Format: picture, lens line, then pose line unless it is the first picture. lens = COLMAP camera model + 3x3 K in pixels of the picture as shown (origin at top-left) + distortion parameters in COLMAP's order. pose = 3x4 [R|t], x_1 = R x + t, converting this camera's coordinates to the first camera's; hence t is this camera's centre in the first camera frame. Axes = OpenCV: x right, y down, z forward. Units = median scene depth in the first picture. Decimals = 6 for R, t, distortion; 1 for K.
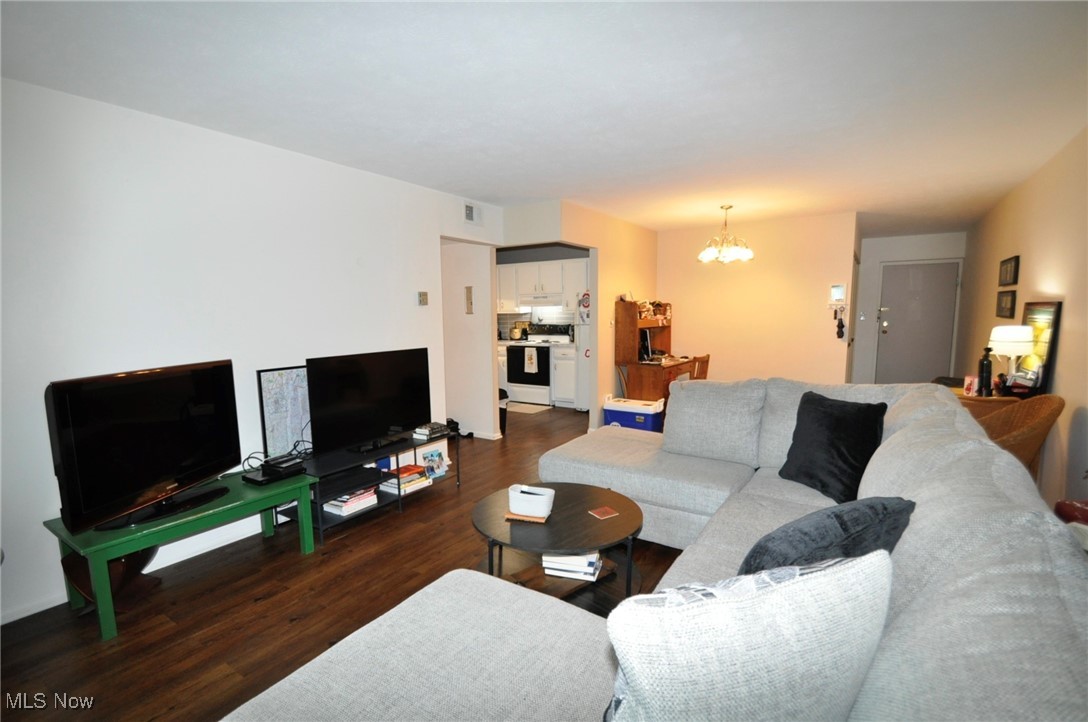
lens RADIAL K [[506.2, 0, 547.7], [0, 506.2, 374.0], [0, 0, 1]] dist [0.001792, -0.000285]
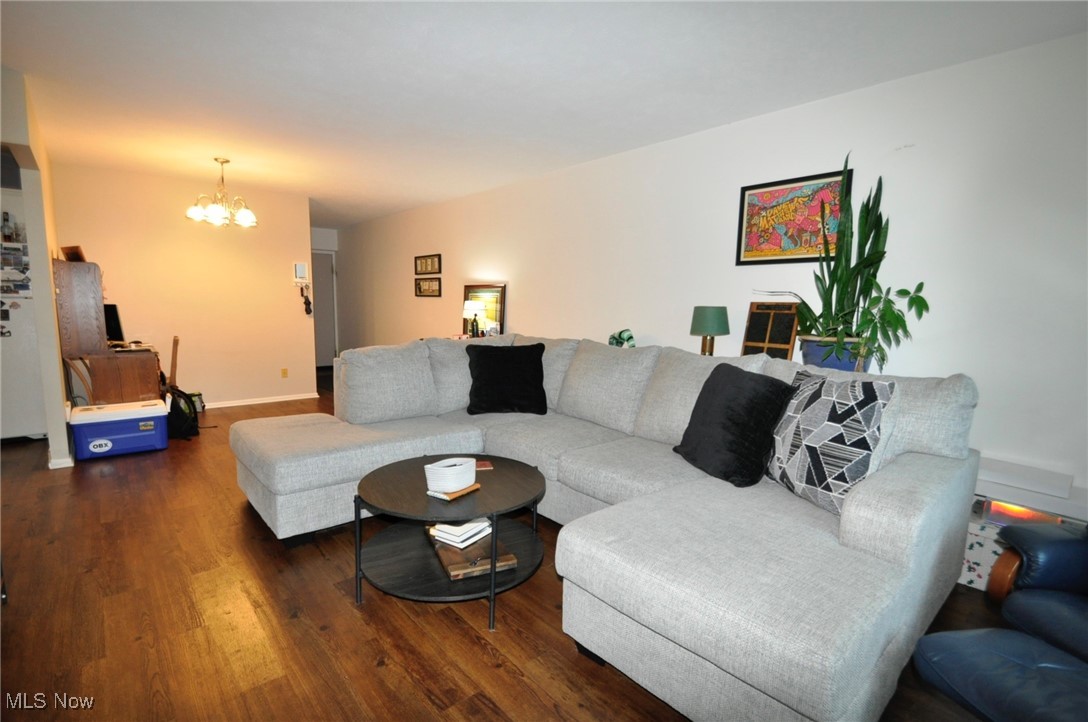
lens RADIAL K [[506.2, 0, 547.7], [0, 506.2, 374.0], [0, 0, 1]] dist [0.001792, -0.000285]
pose [[0.254517, -0.118446, 0.959787, -0.334819], [0.101273, 0.990279, 0.095353, 0.003346], [-0.961751, 0.072932, 0.264038, 0.241065]]
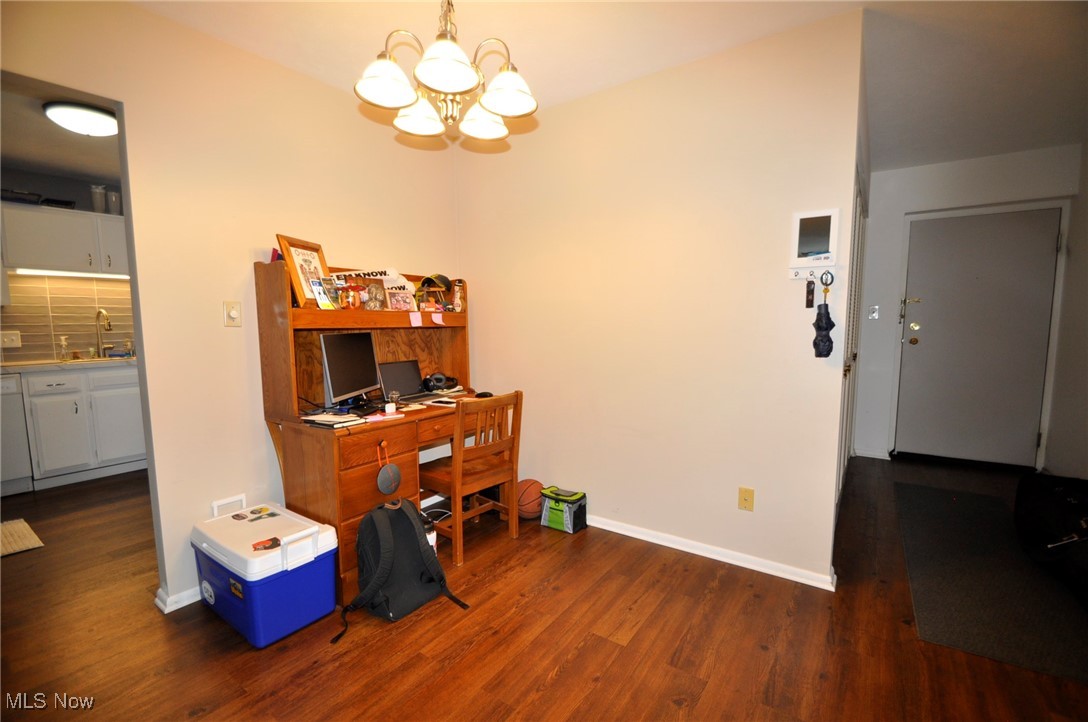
lens RADIAL K [[480.1, 0, 542.0], [0, 480.1, 370.5], [0, 0, 1]] dist [0.000160, -0.000205]
pose [[0.999476, 0.004950, -0.031990, 0.380126], [-0.005653, 0.999744, -0.021923, -0.051365], [0.031873, 0.022093, 0.999248, 0.636367]]
